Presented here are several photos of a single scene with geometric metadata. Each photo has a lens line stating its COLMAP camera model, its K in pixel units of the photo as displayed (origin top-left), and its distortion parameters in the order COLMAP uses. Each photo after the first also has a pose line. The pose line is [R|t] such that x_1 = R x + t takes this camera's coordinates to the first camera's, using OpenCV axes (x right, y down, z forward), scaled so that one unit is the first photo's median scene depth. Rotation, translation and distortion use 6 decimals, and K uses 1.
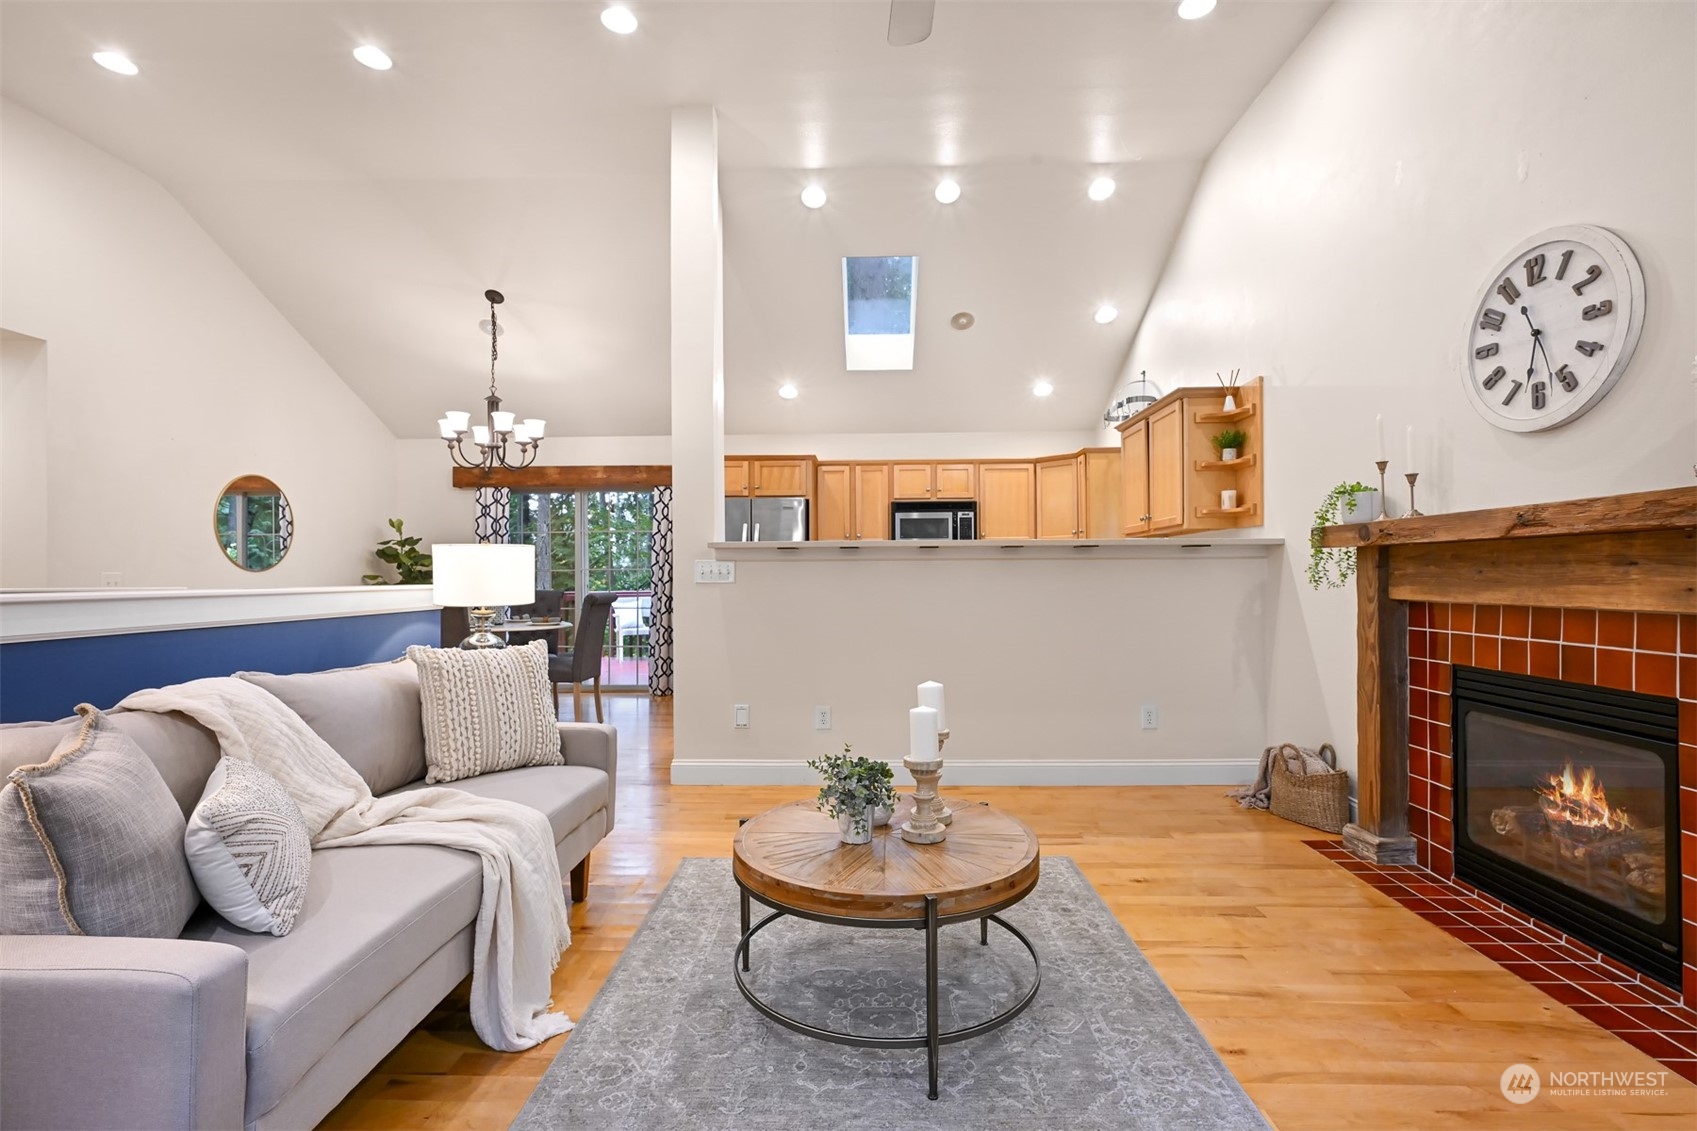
lens RADIAL K [[769.8, 0, 848.8], [0, 769.8, 572.7], [0, 0, 1]] dist [-0.002559, -0.000075]
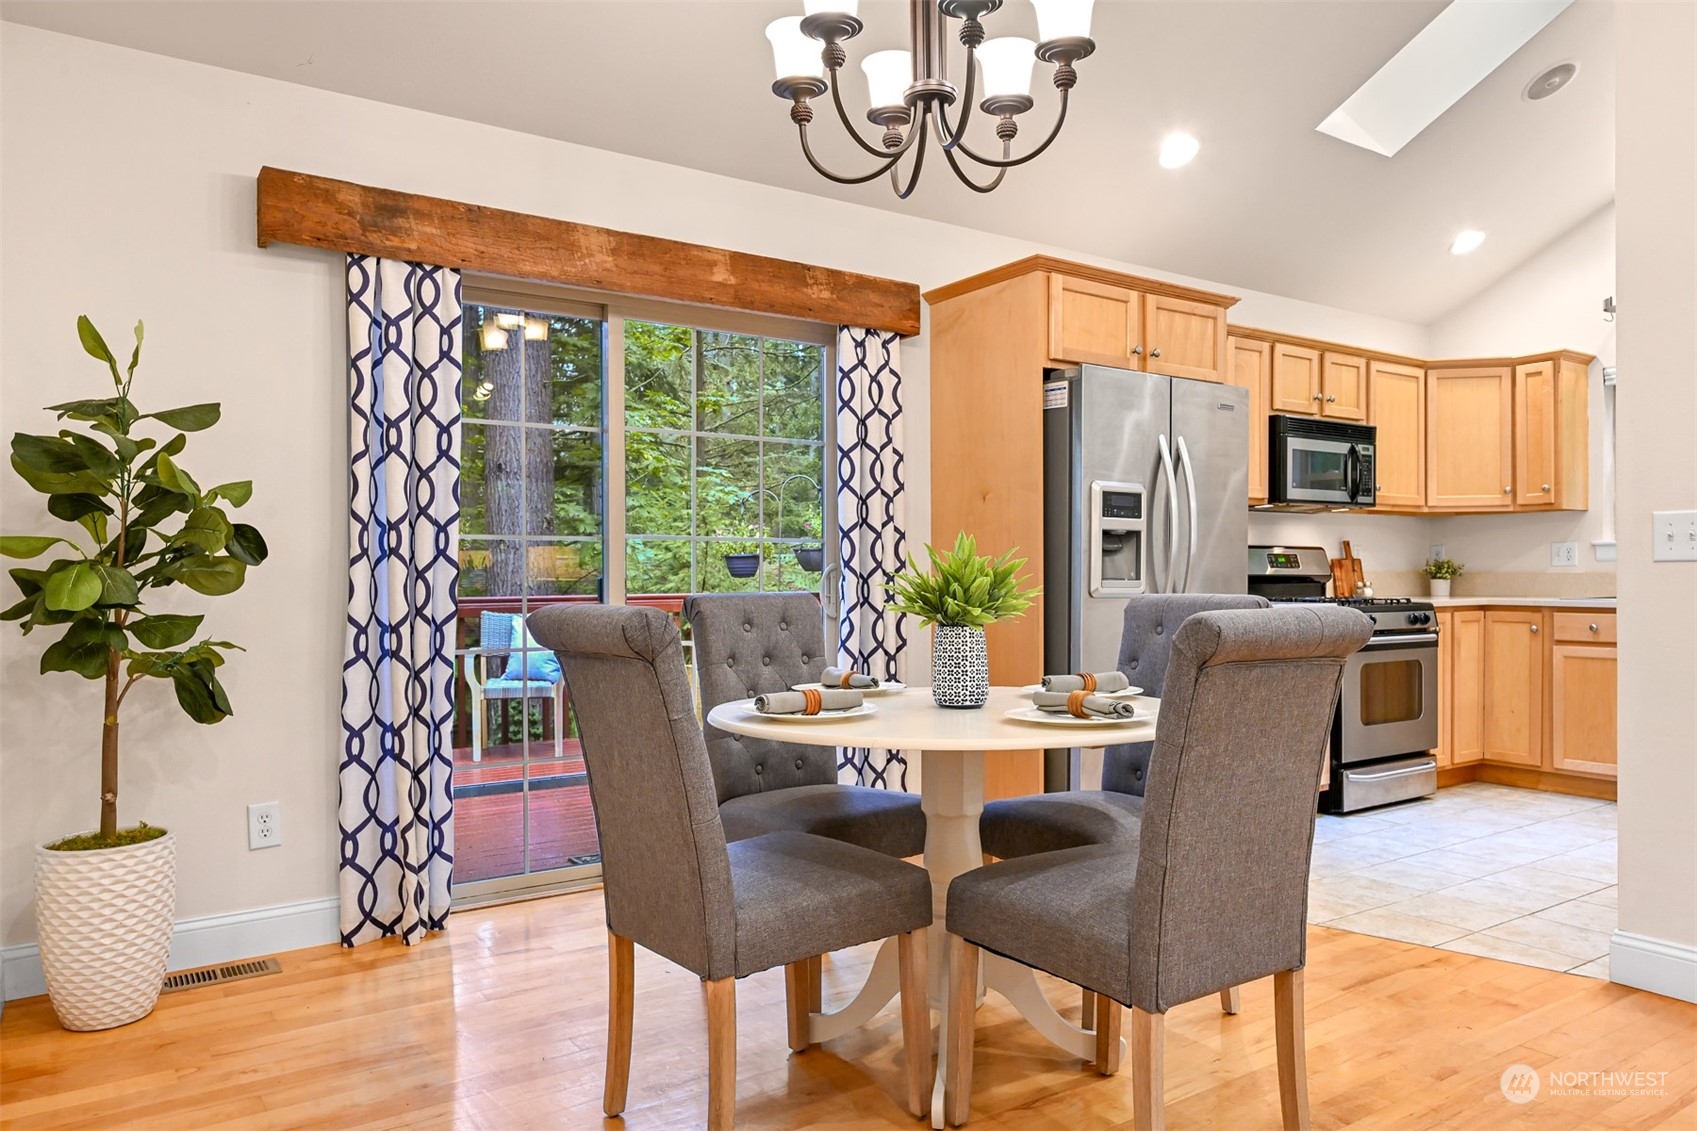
lens RADIAL K [[1159.6, 0, 850.4], [0, 1159.6, 582.5], [0, 0, 1]] dist [0.001165, -0.002724]
pose [[0.809448, -0.001003, 0.587191, -1.663828], [-0.003067, 0.999978, 0.005936, 0.040572], [-0.587184, -0.006606, 0.809427, 1.454656]]
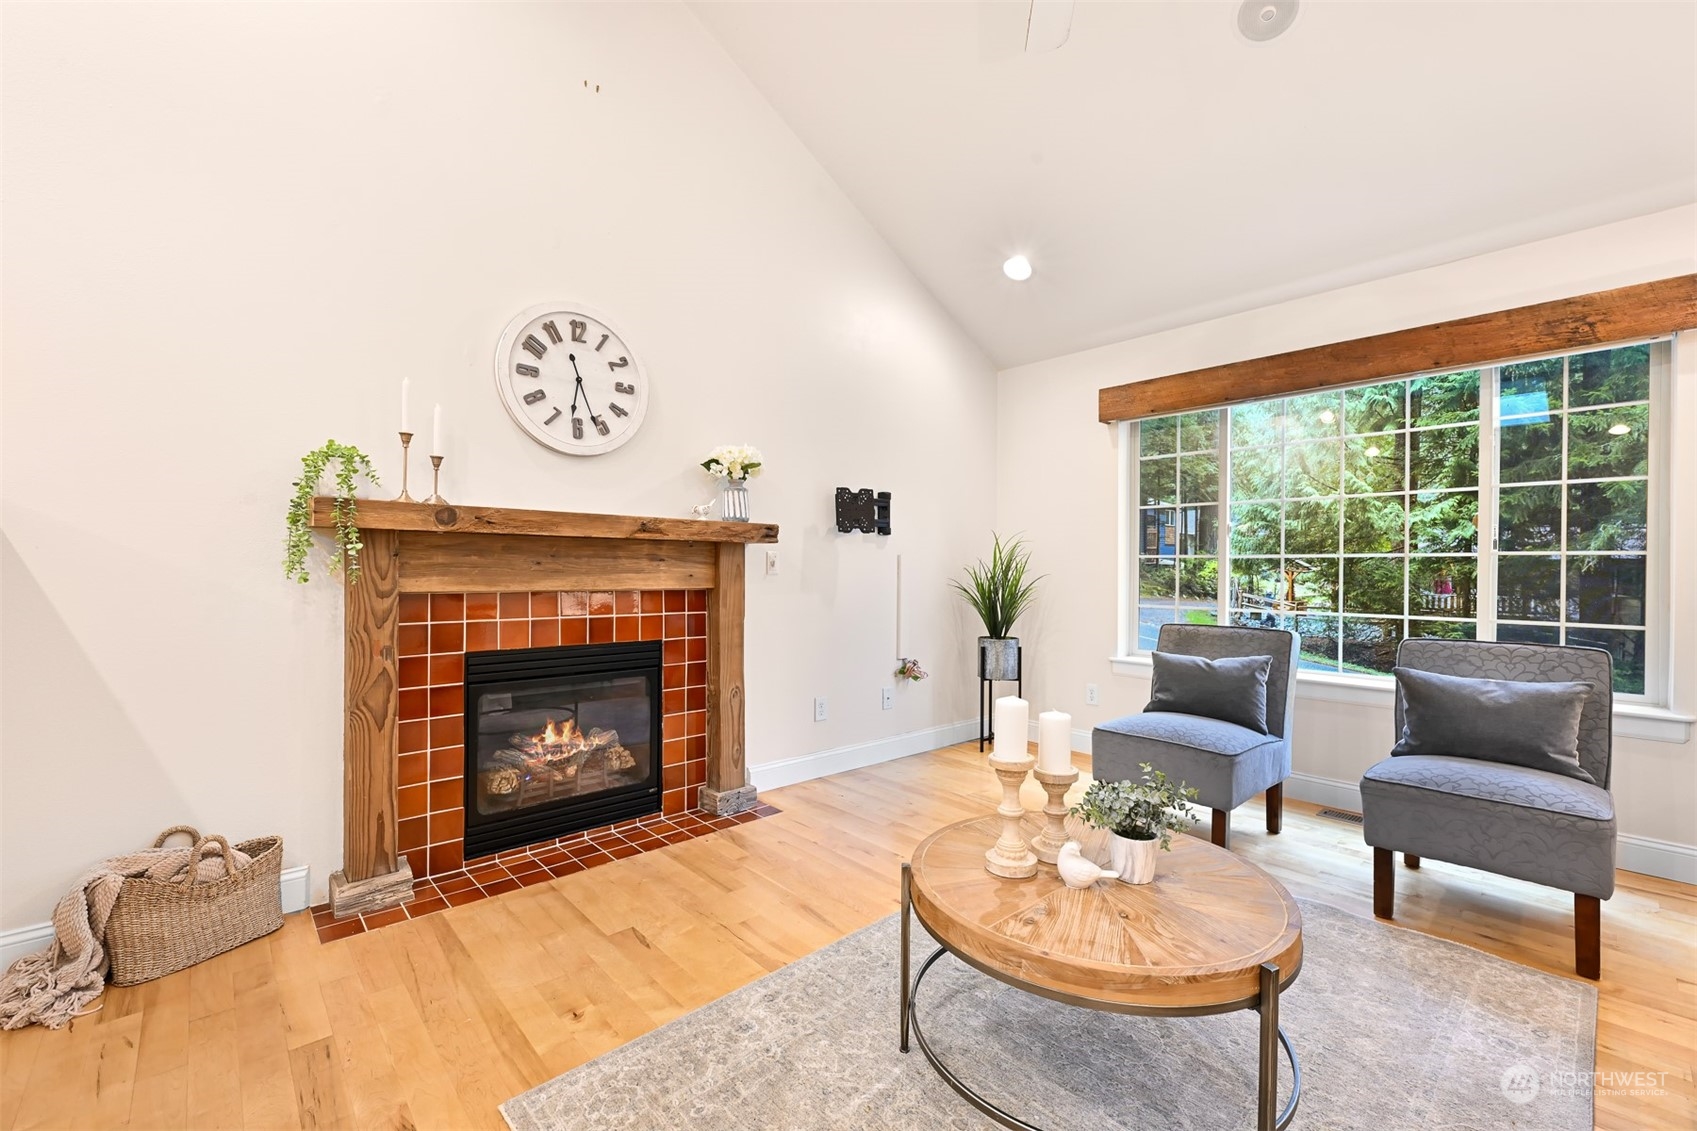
lens RADIAL K [[699.3, 0, 851.2], [0, 699.3, 574.5], [0, 0, 1]] dist [-0.000407, 0.000021]
pose [[-0.696043, -0.004529, 0.717986, -0.251852], [-0.006749, 0.999977, -0.000235, 0.012851], [-0.717968, -0.005009, -0.696058, 1.366885]]
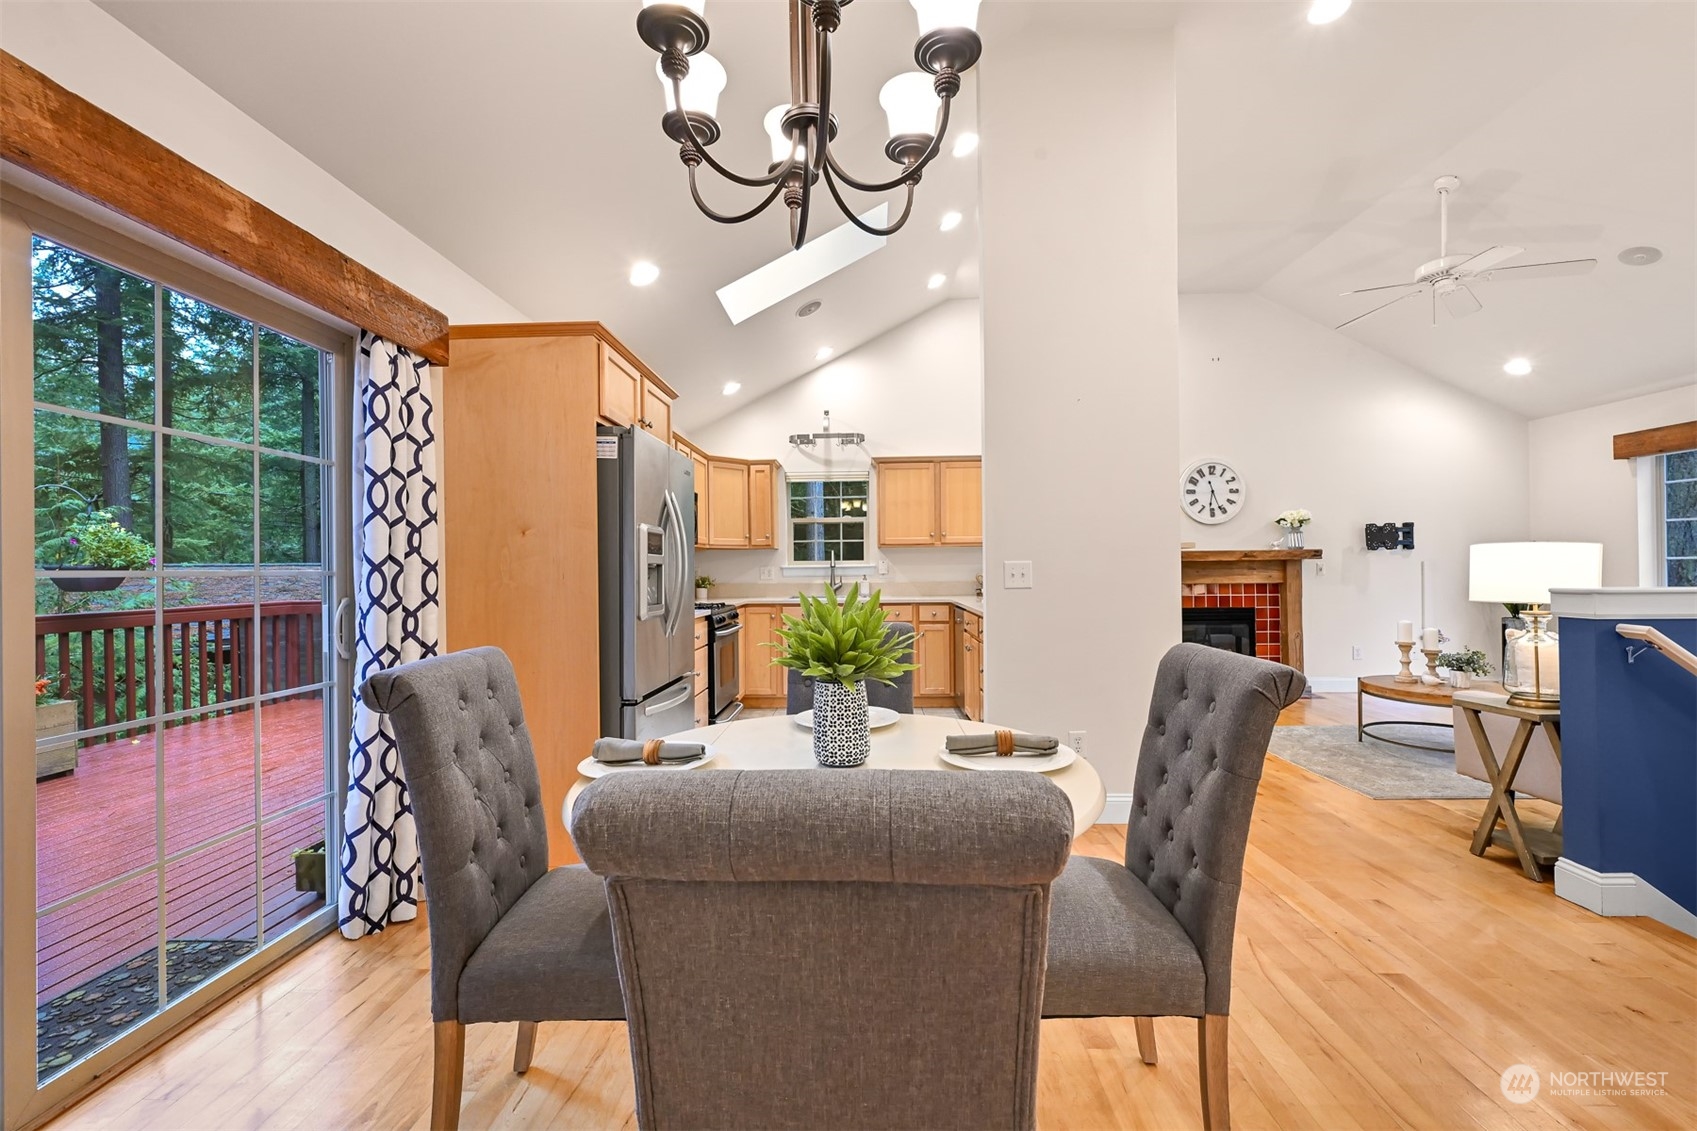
lens RADIAL K [[675.2, 0, 853.8], [0, 675.2, 568.1], [0, 0, 1]] dist [-0.000476, -0.000123]
pose [[0.001966, 0.007065, 0.999973, -1.570312], [0.006611, 0.999953, -0.007078, -0.005960], [-0.999976, 0.006625, 0.001920, 2.185468]]
